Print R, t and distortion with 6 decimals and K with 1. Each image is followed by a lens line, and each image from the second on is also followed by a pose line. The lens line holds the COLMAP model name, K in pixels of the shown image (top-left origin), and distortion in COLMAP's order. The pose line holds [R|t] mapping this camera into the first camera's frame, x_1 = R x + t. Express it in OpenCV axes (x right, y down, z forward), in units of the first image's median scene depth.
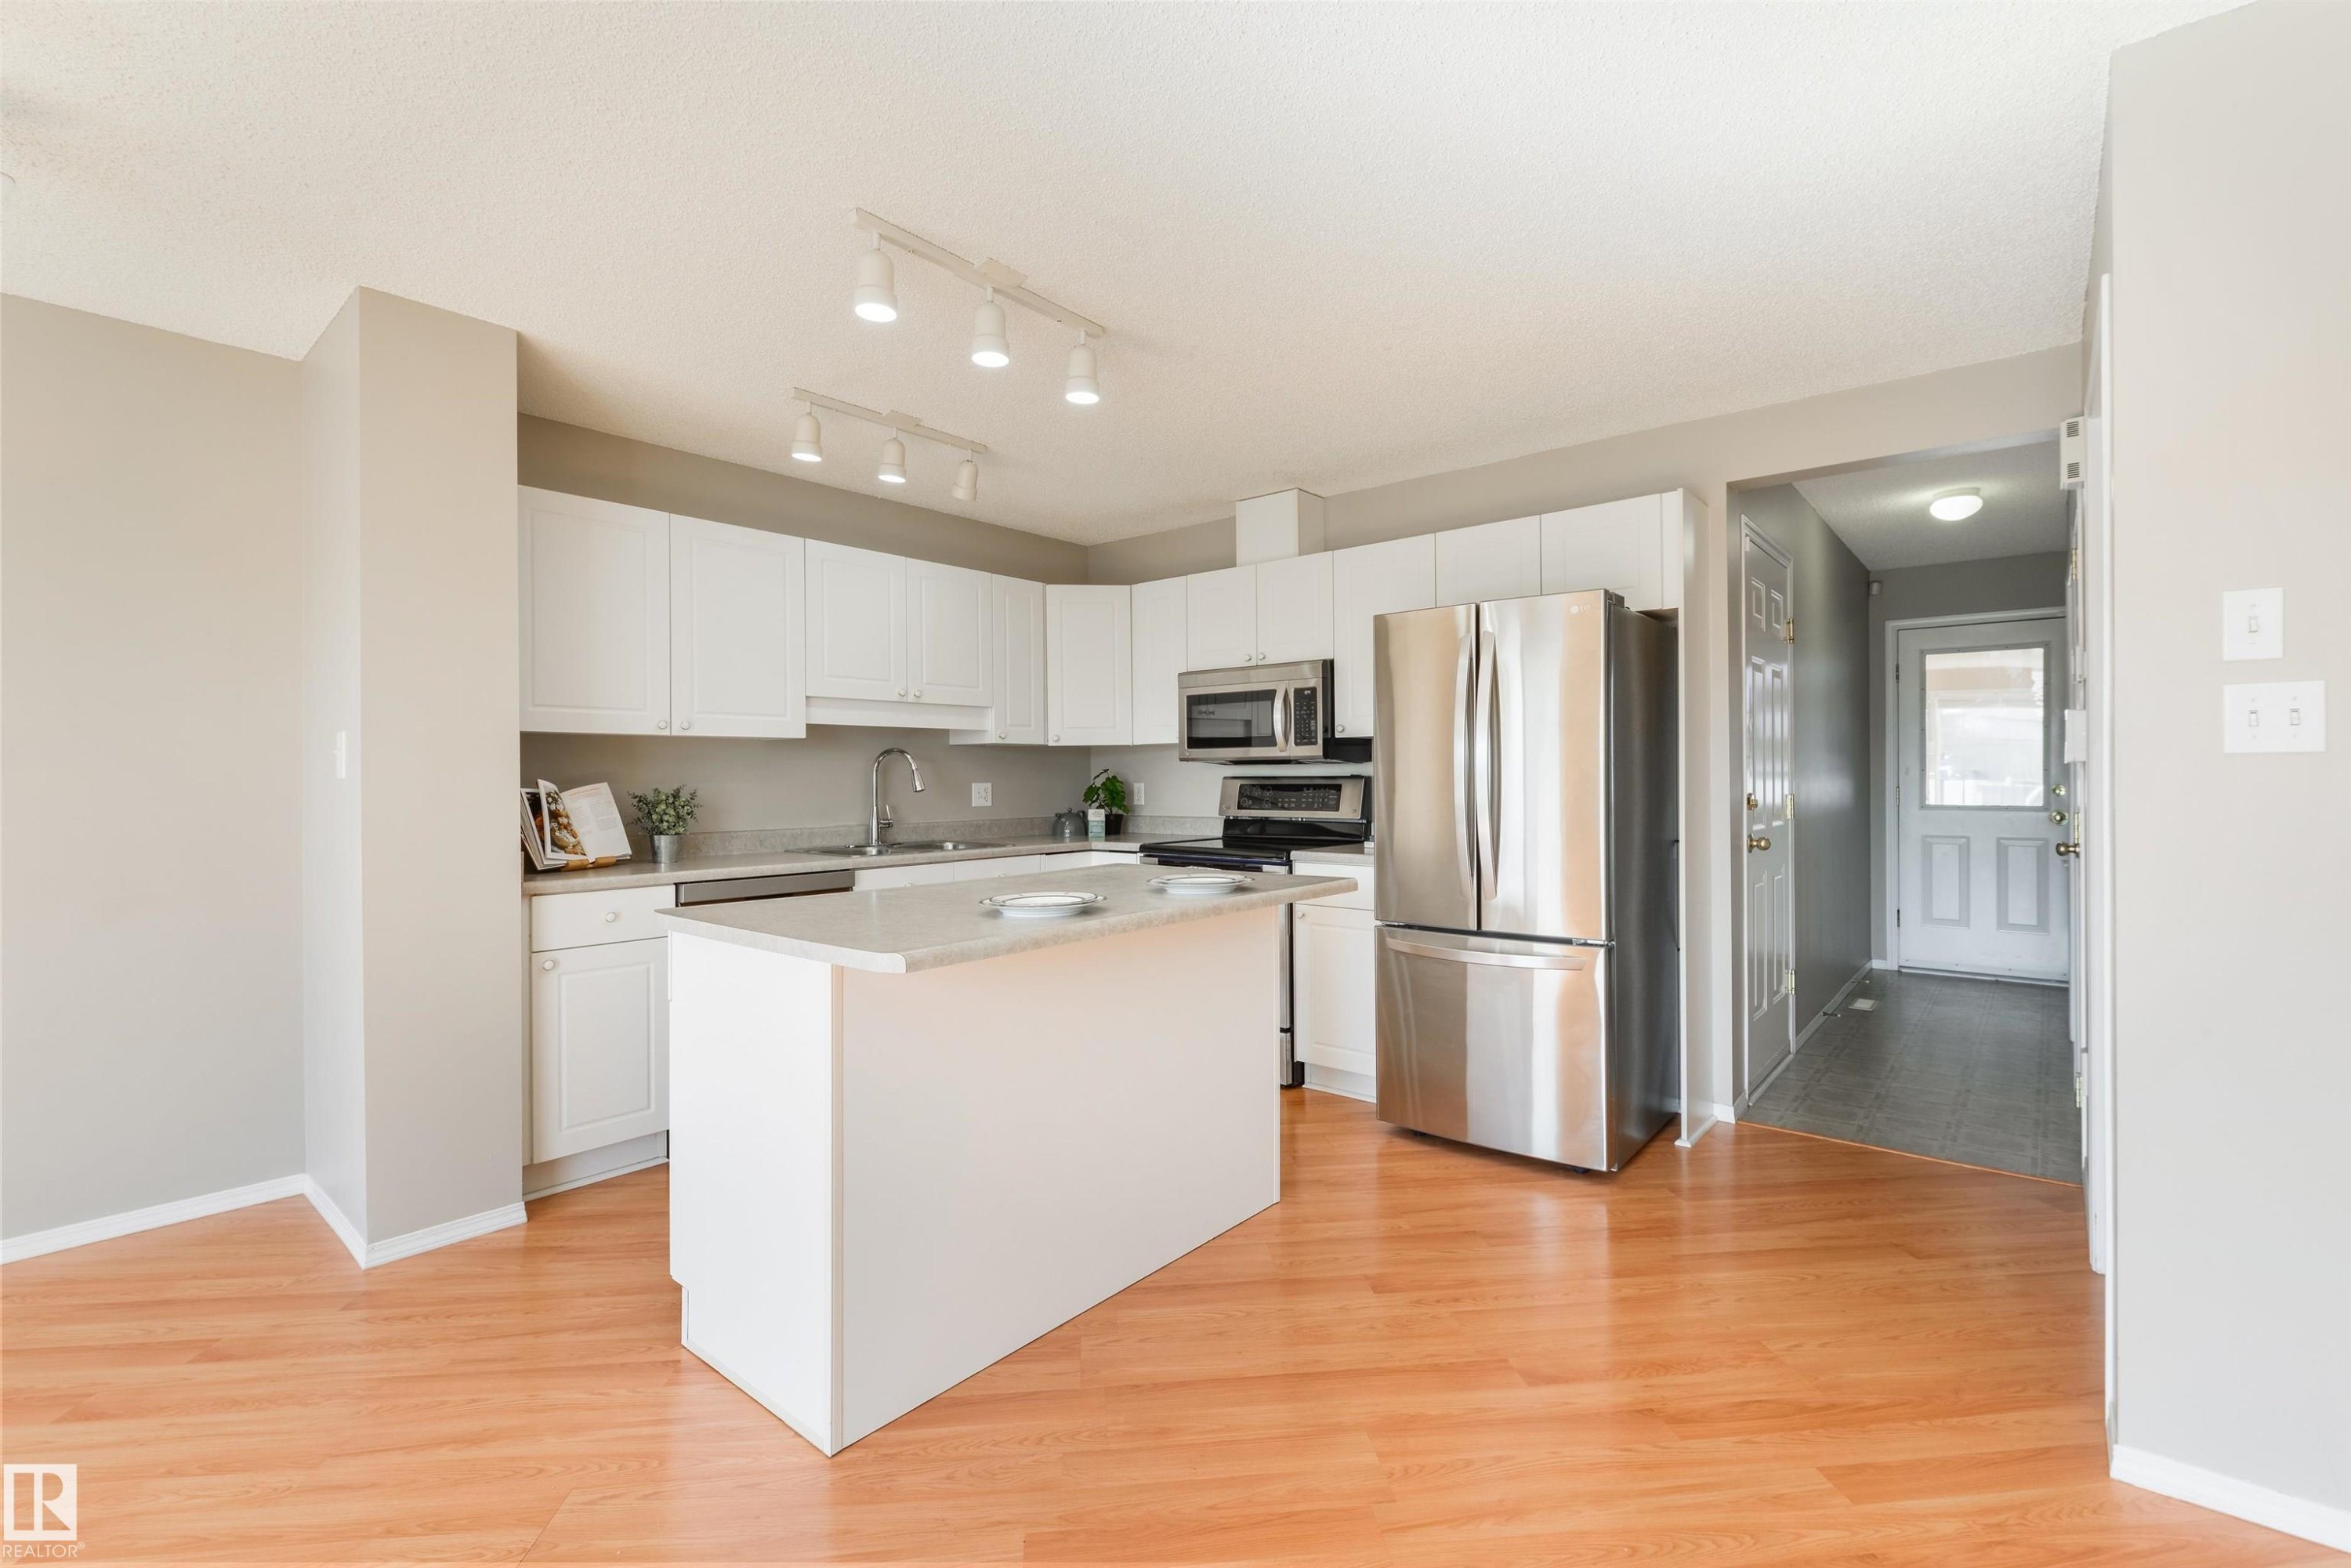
lens RADIAL K [[1032.7, 0, 1191.9], [0, 1032.7, 775.5], [0, 0, 1]] dist [-0.000723, -0.001919]
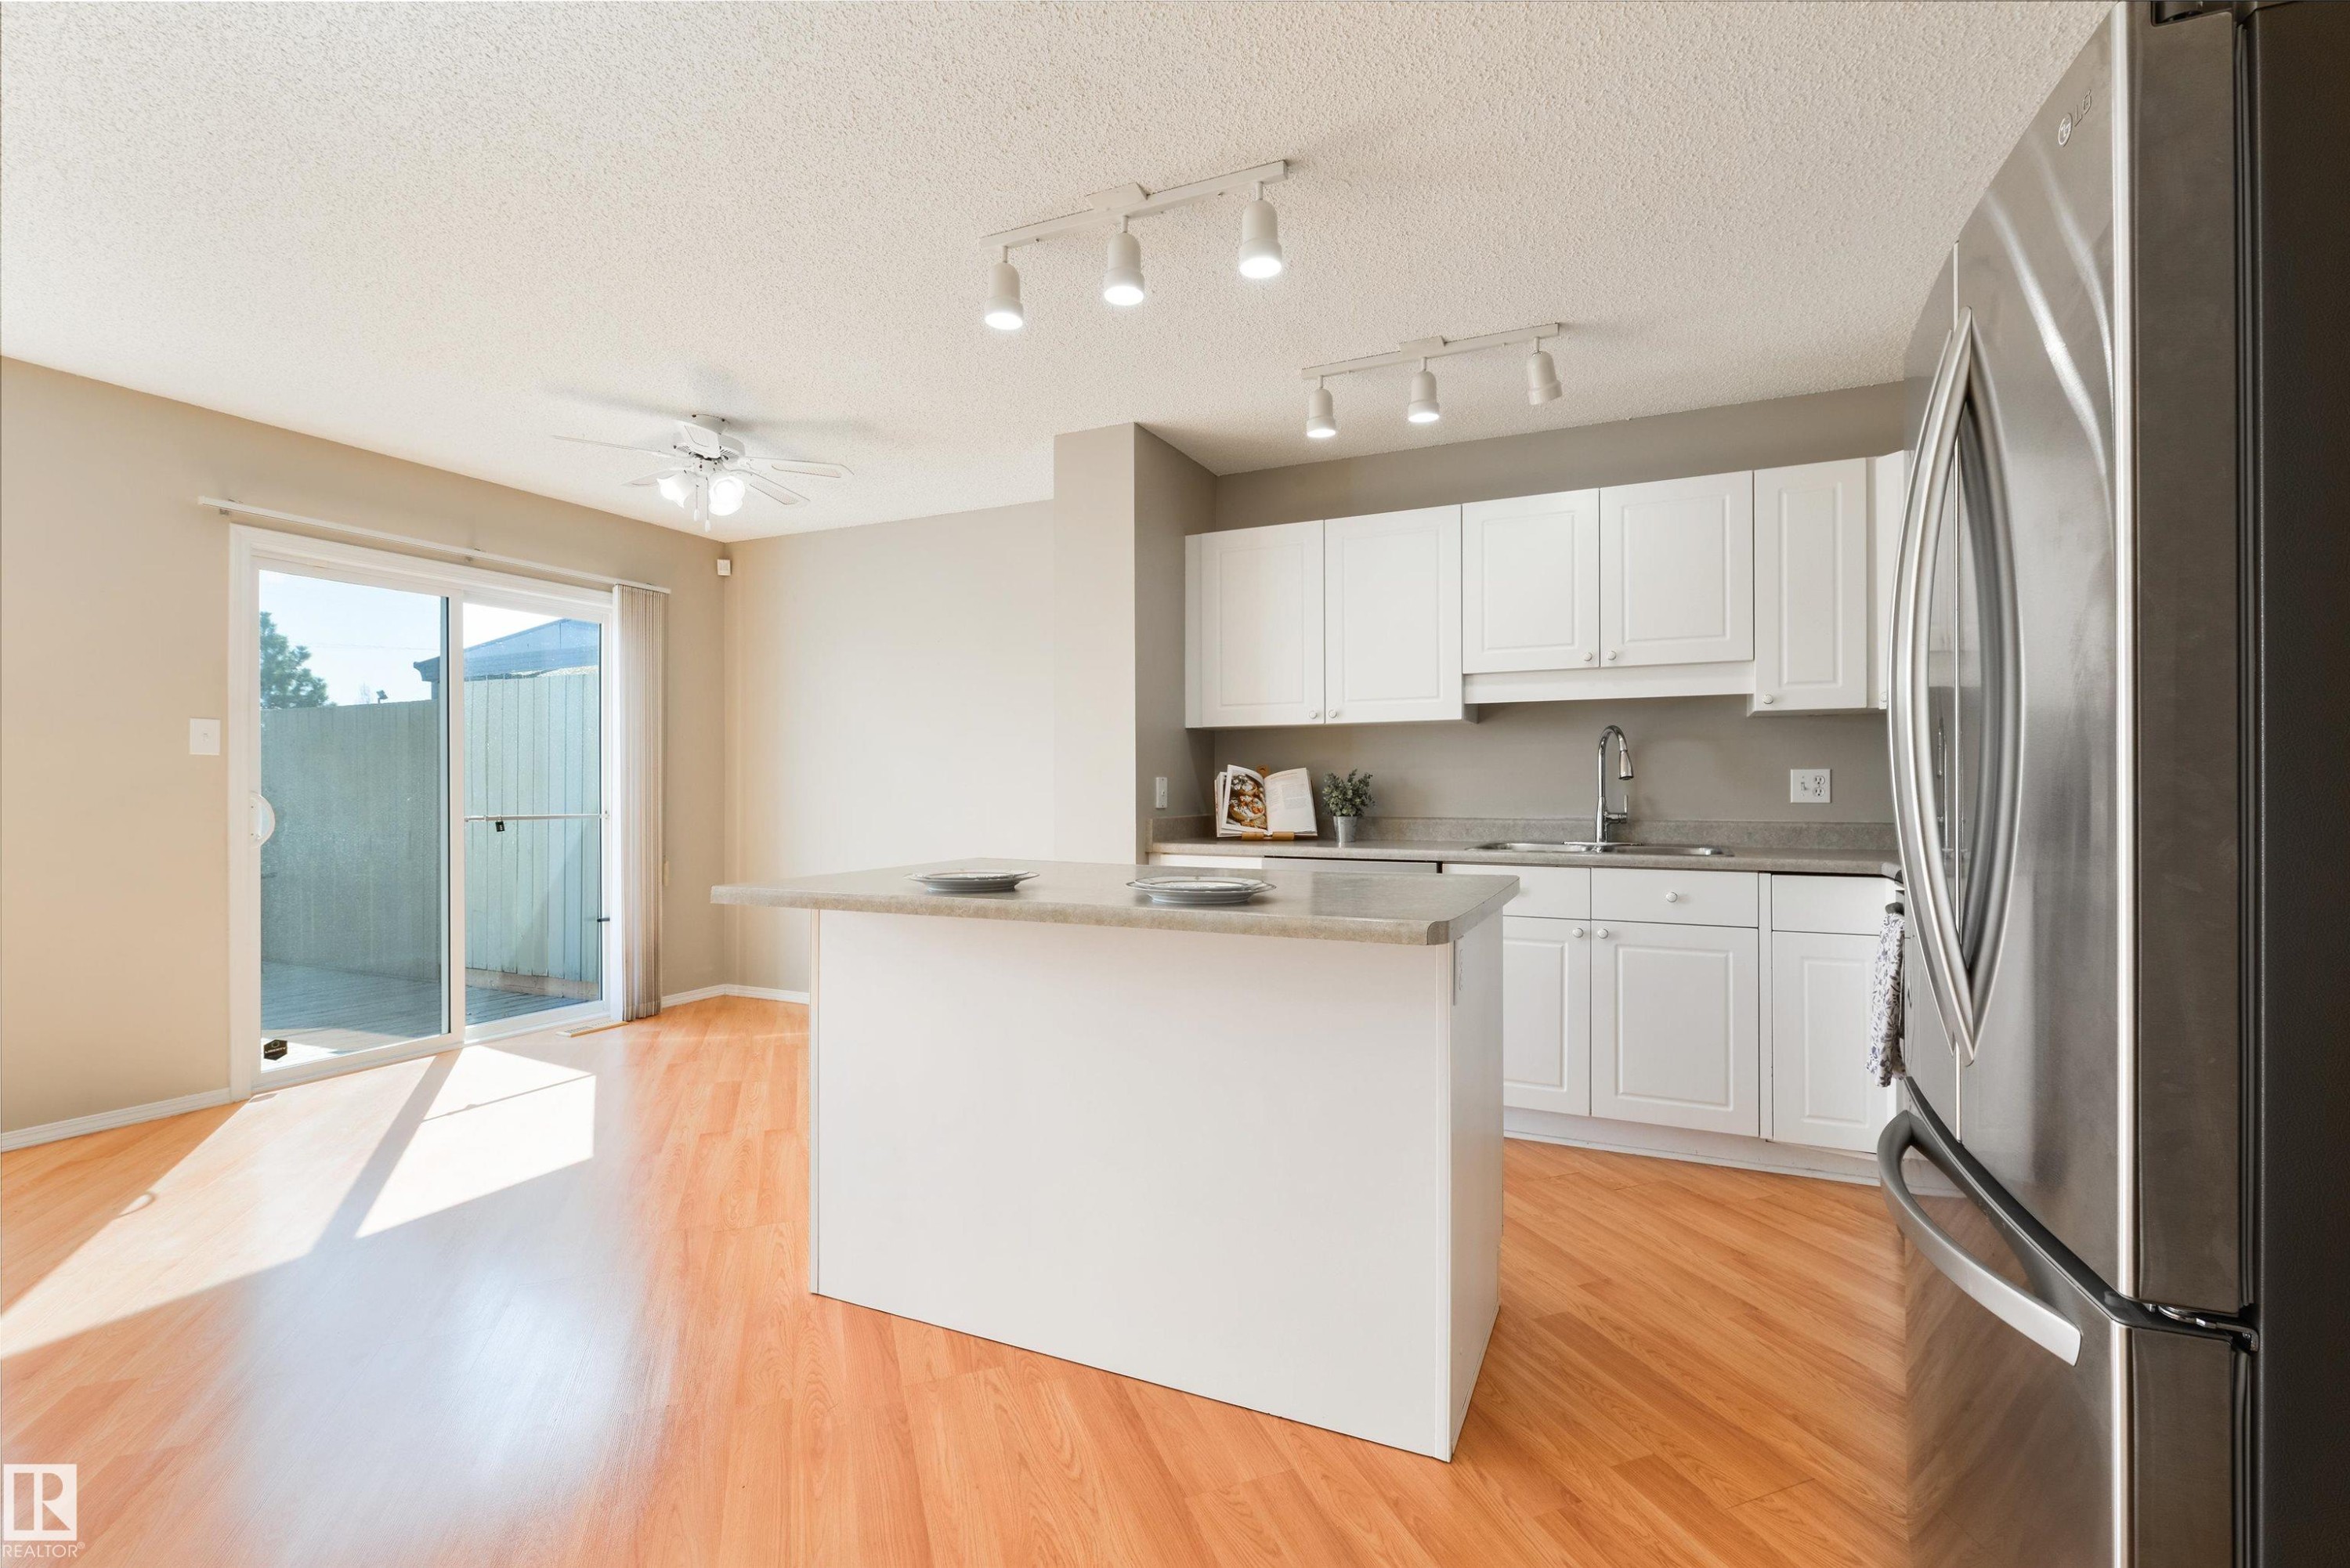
lens RADIAL K [[1007.9, 0, 1184.2], [0, 1007.9, 789.4], [0, 0, 1]] dist [-0.002561, -0.001389]
pose [[0.263216, 0.007455, -0.964708, 0.495140], [0.000696, 0.999968, 0.007917, 0.022282], [0.964737, -0.002755, 0.263203, 0.588850]]
